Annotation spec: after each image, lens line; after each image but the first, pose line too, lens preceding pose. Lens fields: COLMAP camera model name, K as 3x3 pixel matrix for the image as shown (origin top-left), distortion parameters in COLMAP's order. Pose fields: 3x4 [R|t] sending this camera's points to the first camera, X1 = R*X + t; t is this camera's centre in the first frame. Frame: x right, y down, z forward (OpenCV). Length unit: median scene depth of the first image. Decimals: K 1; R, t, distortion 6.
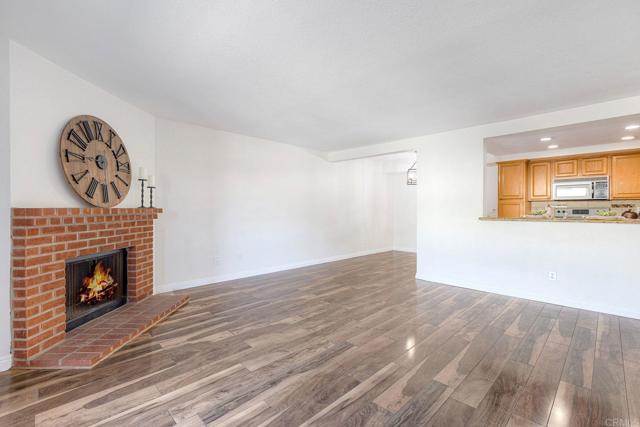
lens RADIAL K [[293.5, 0, 319.4], [0, 293.5, 211.0], [0, 0, 1]] dist [-0.001173, -0.001001]
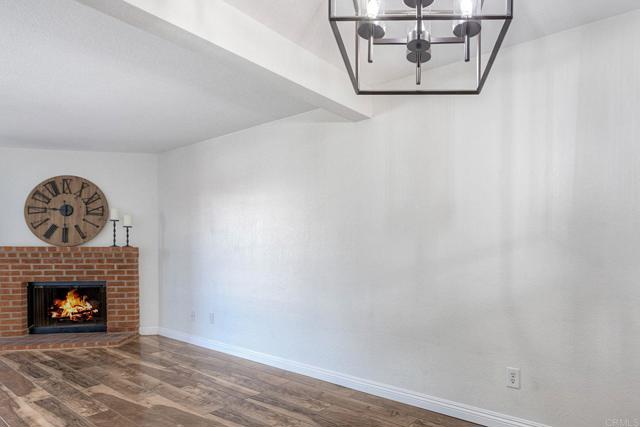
lens RADIAL K [[293.5, 0, 356.7], [0, 293.5, 260.4], [0, 0, 1]] dist [-0.001173, -0.001001]
pose [[0.213013, 0.017817, -0.976887, 0.747740], [-0.010403, 0.999818, 0.015967, 0.015824], [0.976994, 0.006761, 0.213159, 1.932205]]
